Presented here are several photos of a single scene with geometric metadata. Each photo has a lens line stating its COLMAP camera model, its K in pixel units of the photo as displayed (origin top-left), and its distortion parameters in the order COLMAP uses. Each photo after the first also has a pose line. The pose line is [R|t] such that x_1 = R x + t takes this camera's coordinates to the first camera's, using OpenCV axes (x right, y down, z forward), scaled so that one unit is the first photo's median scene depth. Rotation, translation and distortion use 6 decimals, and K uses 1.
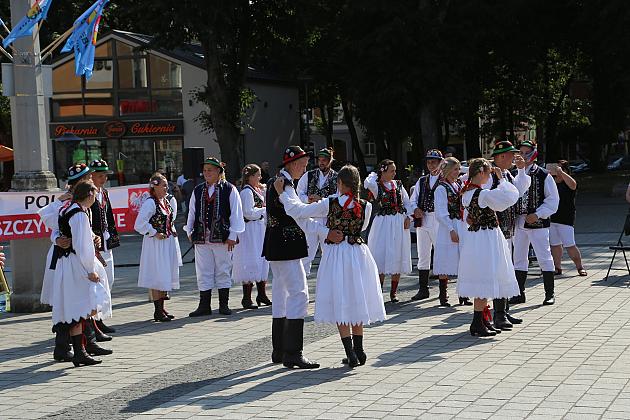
lens RADIAL K [[1290.2, 0, 324.1], [0, 1290.2, 199.2], [0, 0, 1]] dist [0.304000, 0.000000]
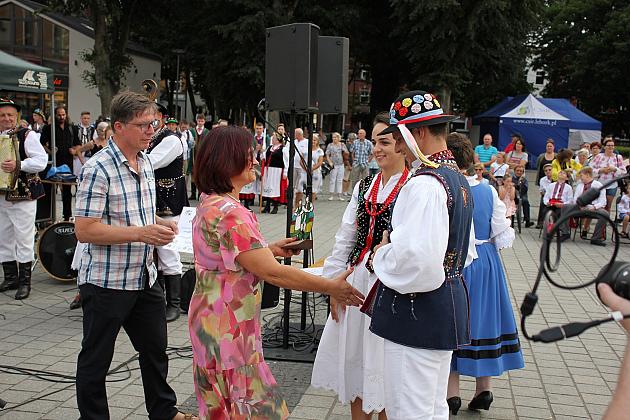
lens RADIAL K [[881.2, 0, 309.1], [0, 881.2, 224.1], [0, 0, 1]] dist [0.136396, 0.000000]
pose [[0.980675, 0.075429, 0.180519, -0.030170], [-0.088874, 0.993748, 0.067578, 0.001918], [-0.174293, -0.082316, 0.981247, 0.116776]]
